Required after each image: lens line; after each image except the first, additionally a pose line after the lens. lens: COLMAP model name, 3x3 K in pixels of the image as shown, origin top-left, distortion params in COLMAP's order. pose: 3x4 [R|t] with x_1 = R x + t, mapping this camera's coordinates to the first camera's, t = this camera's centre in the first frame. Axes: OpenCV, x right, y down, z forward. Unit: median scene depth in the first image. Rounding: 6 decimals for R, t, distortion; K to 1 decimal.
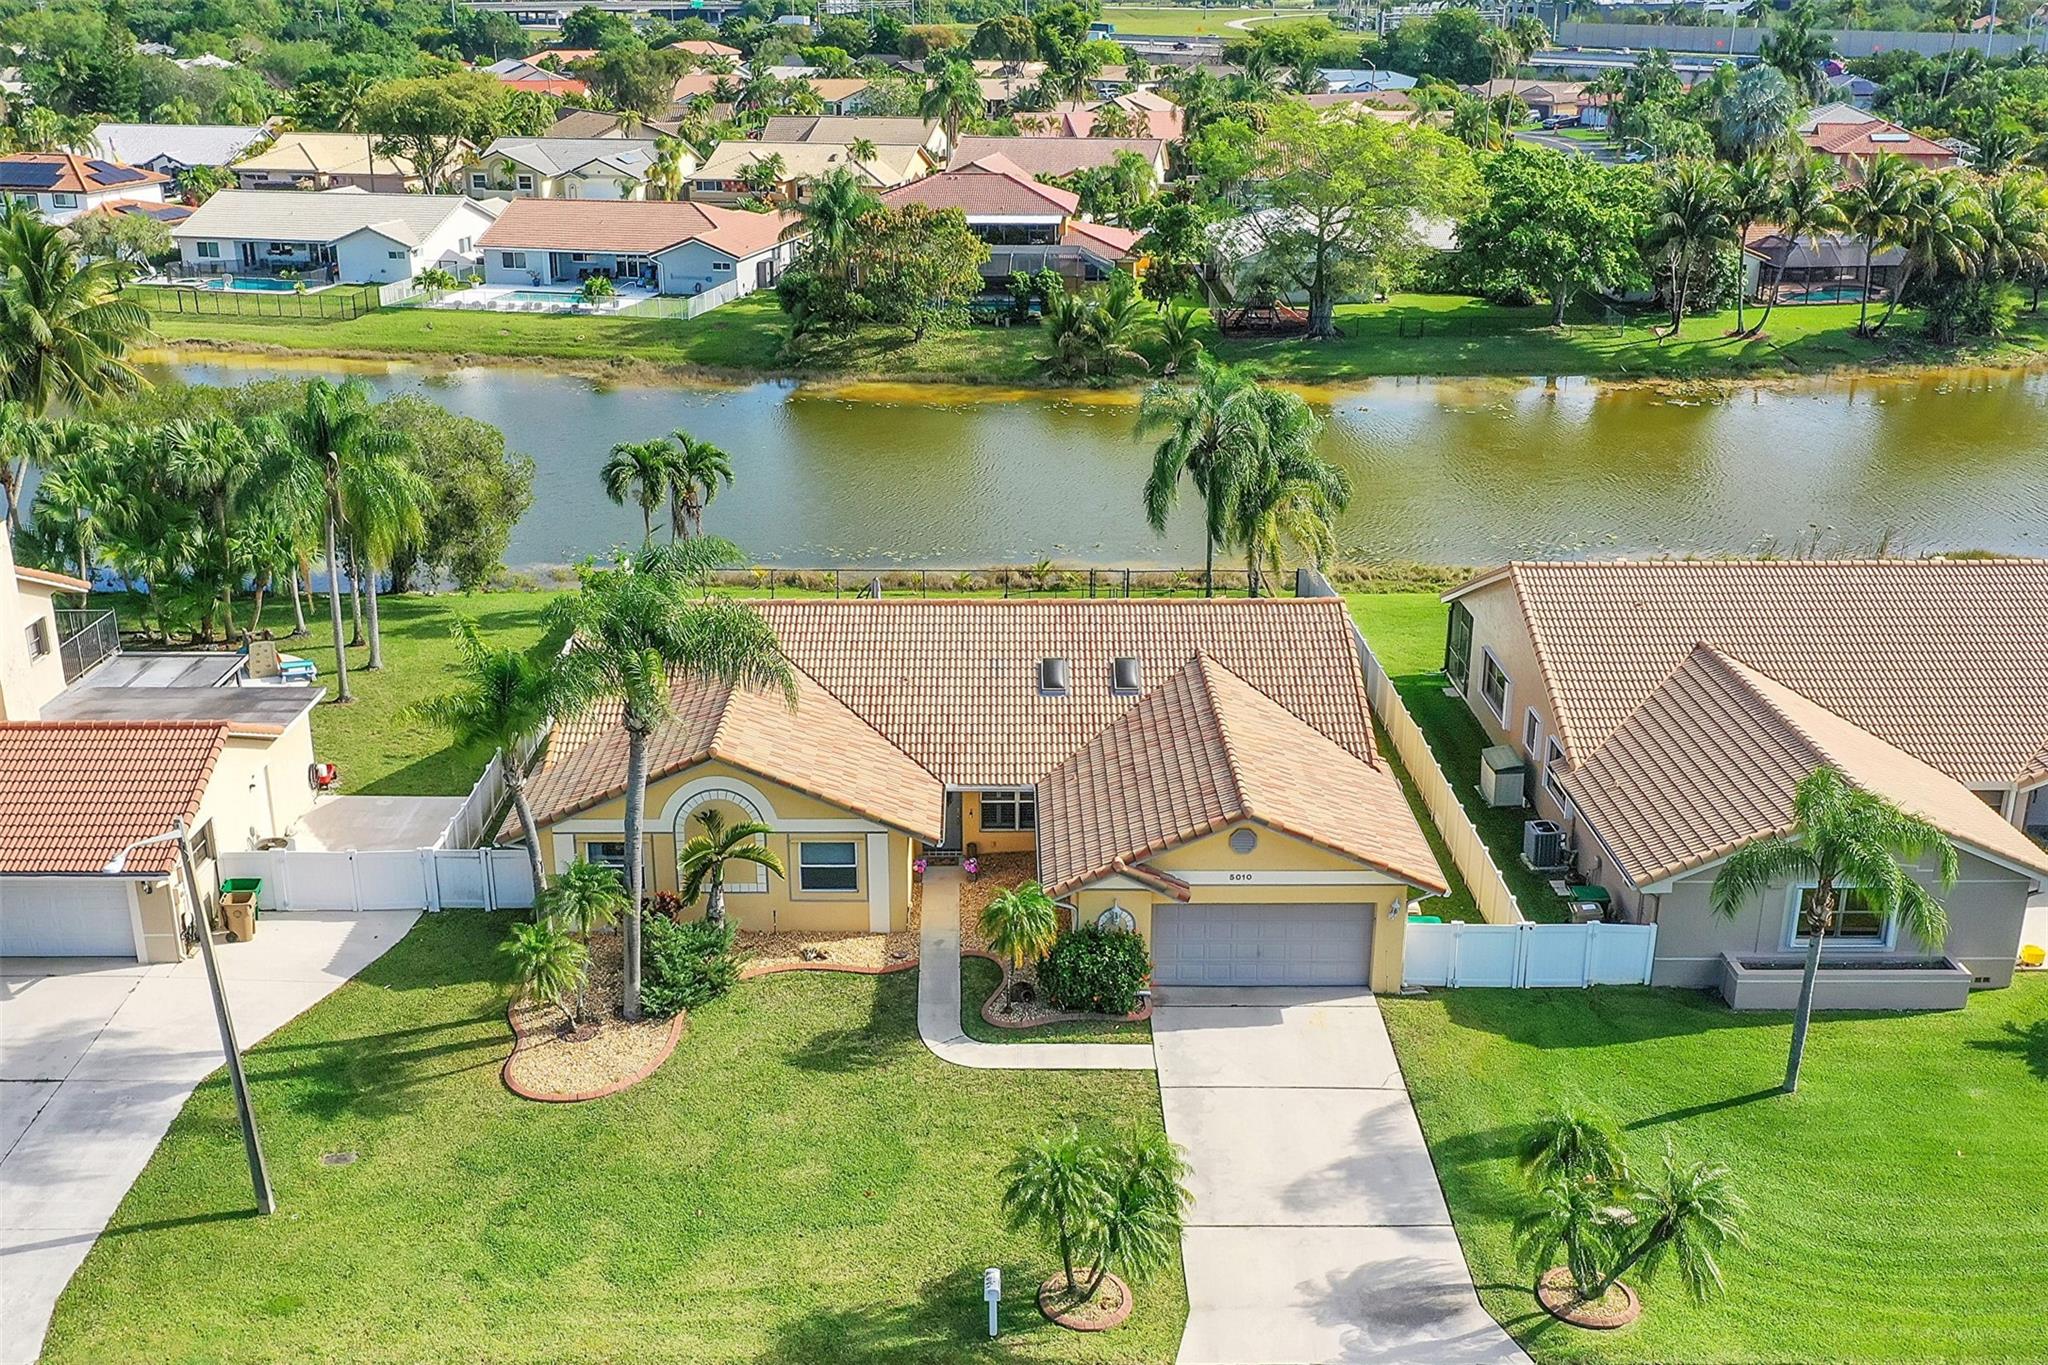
lens RADIAL K [[1932.7, 0, 971.0], [0, 1932.7, 683.2], [0, 0, 1]] dist [-0.003841, -0.002164]
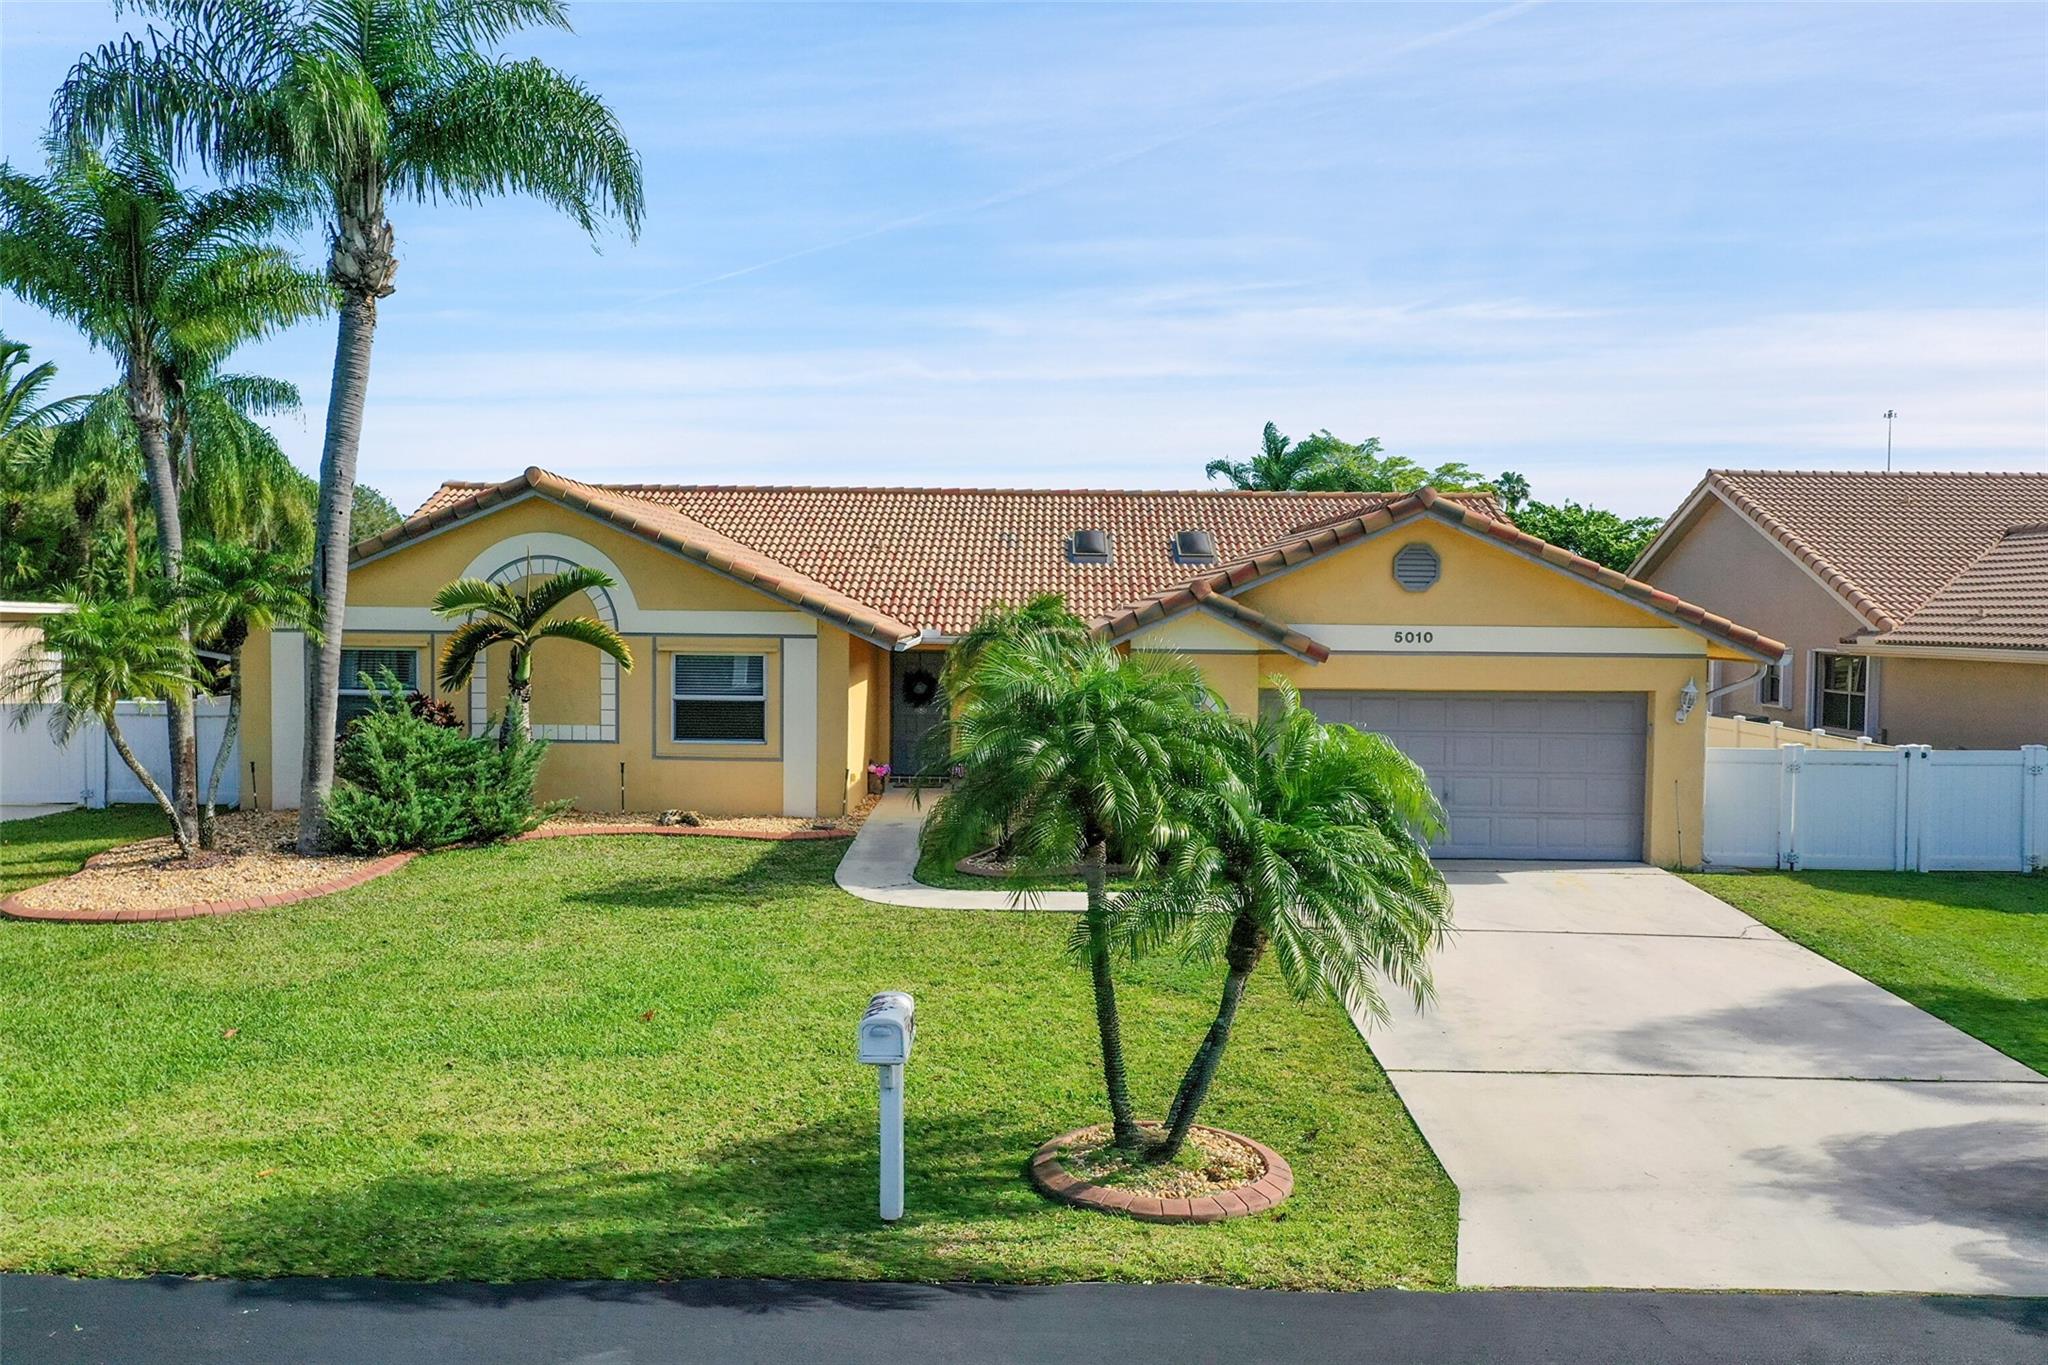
lens RADIAL K [[1612.6, 0, 1024.0], [0, 1612.6, 682.5], [0, 0, 1]] dist [0.004209, 0.004025]
pose [[0.999844, 0.016996, -0.004868, 0.032294], [-0.017674, 0.953831, -0.299822, 0.310185], [-0.000452, 0.299862, 0.953983, 0.658505]]
